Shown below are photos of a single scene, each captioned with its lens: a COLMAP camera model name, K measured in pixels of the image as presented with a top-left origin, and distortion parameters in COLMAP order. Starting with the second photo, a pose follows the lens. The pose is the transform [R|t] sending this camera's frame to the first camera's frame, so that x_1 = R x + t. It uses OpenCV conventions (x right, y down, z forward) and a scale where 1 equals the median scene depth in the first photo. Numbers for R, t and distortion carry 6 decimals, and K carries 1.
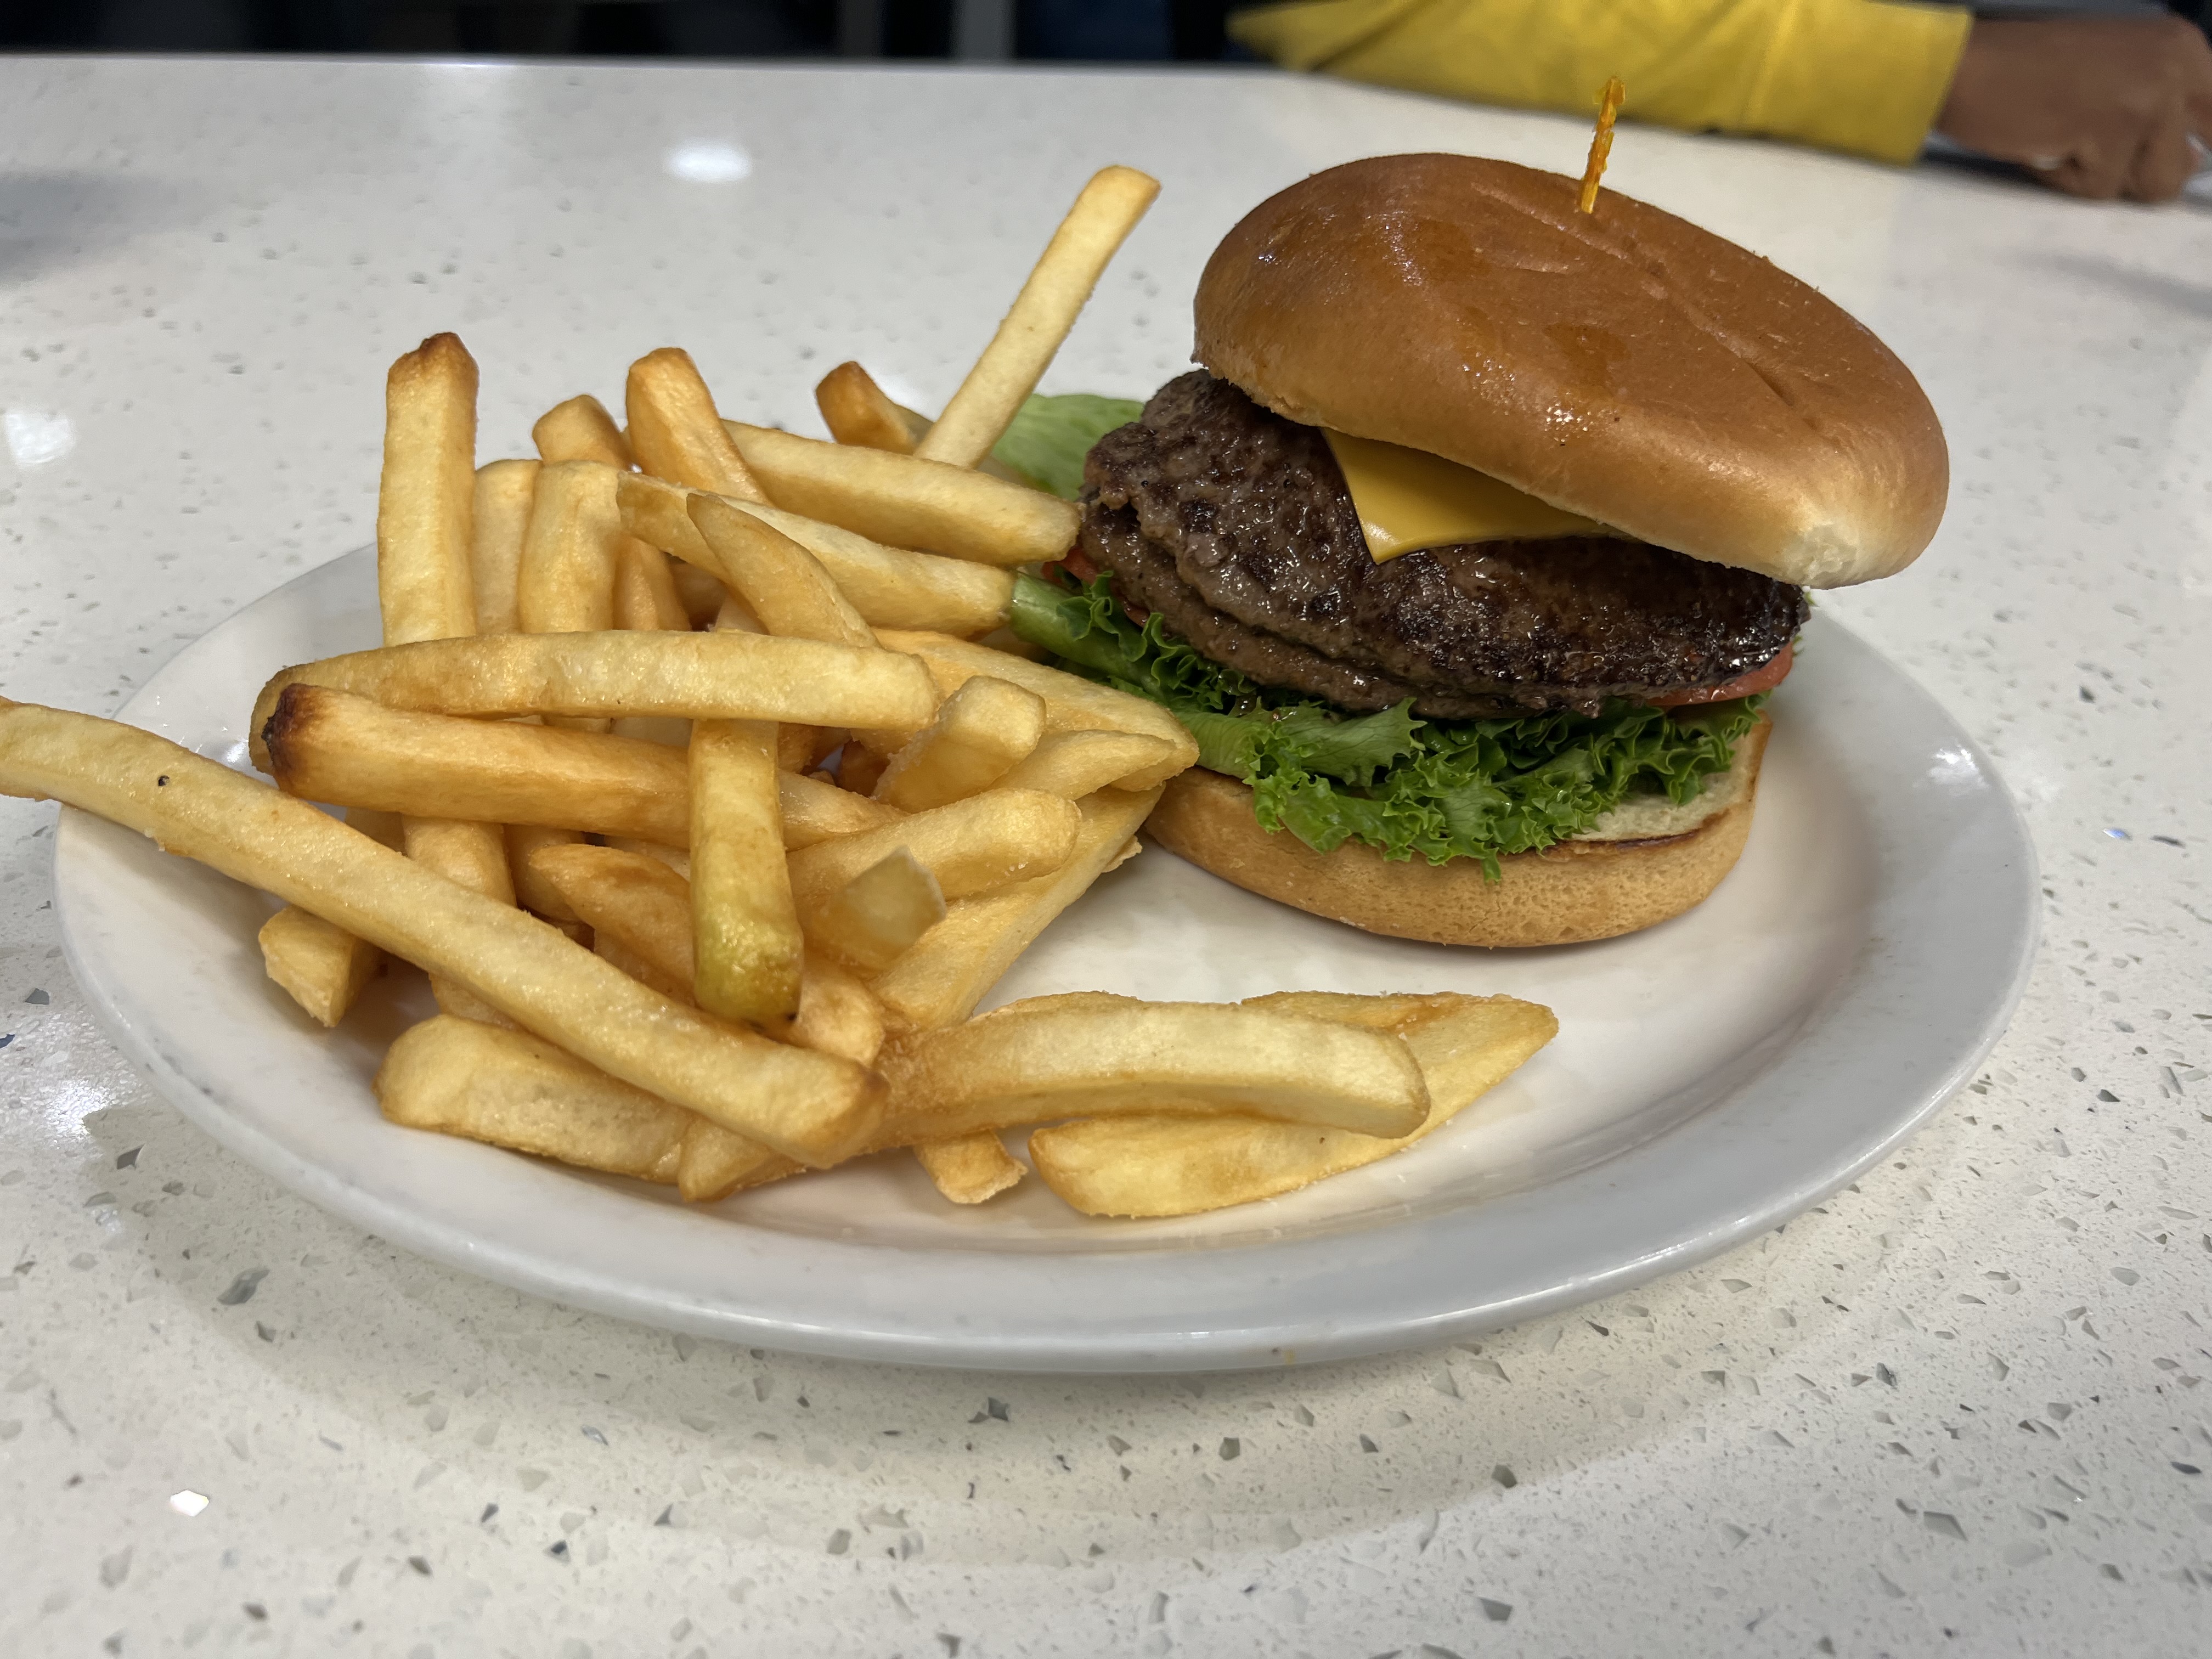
lens RADIAL K [[1770.9, 0, 1106.0], [0, 1770.9, 829.5], [0, 0, 1]] dist [0.135811, -0.403100]
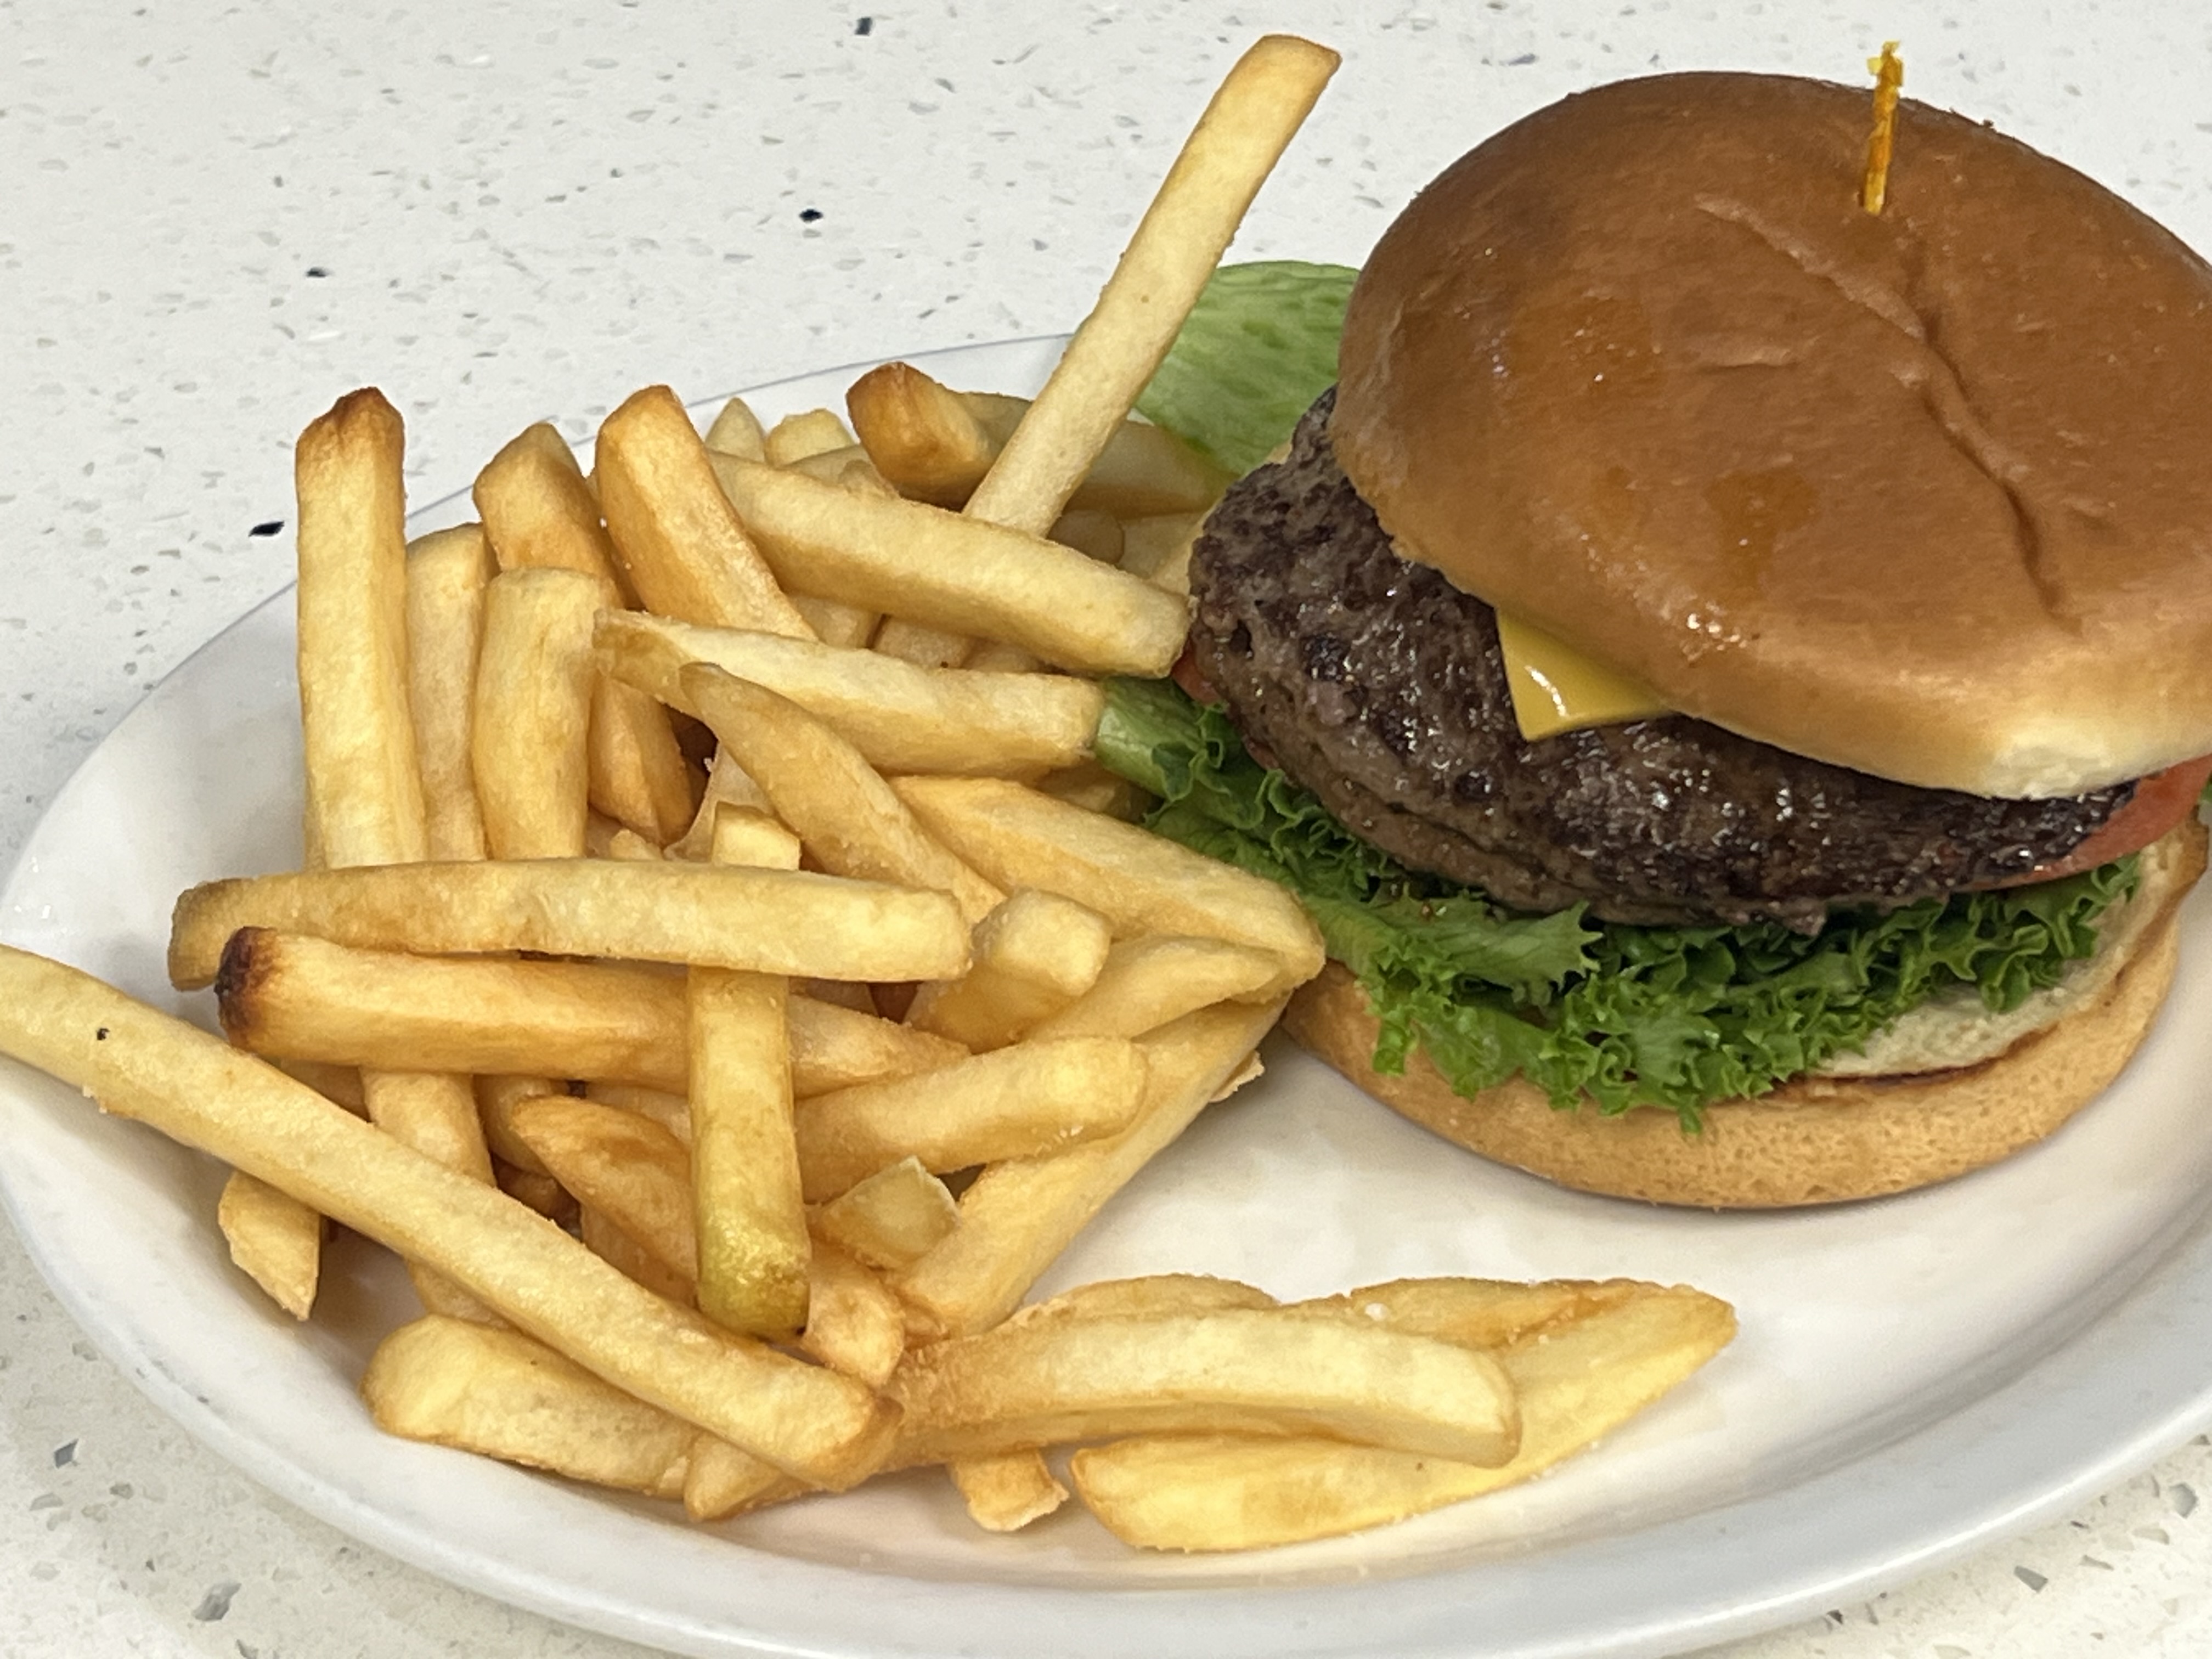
lens RADIAL K [[5982.5, 0, 1106.0], [0, 5982.5, 829.5], [0, 0, 1]] dist [0.479910, -4.506235]
pose [[0.988384, 0.009008, -0.151708, 0.395250], [0.008254, 0.993587, 0.112771, -0.440952], [0.151751, -0.112714, 0.981971, -1.762700]]
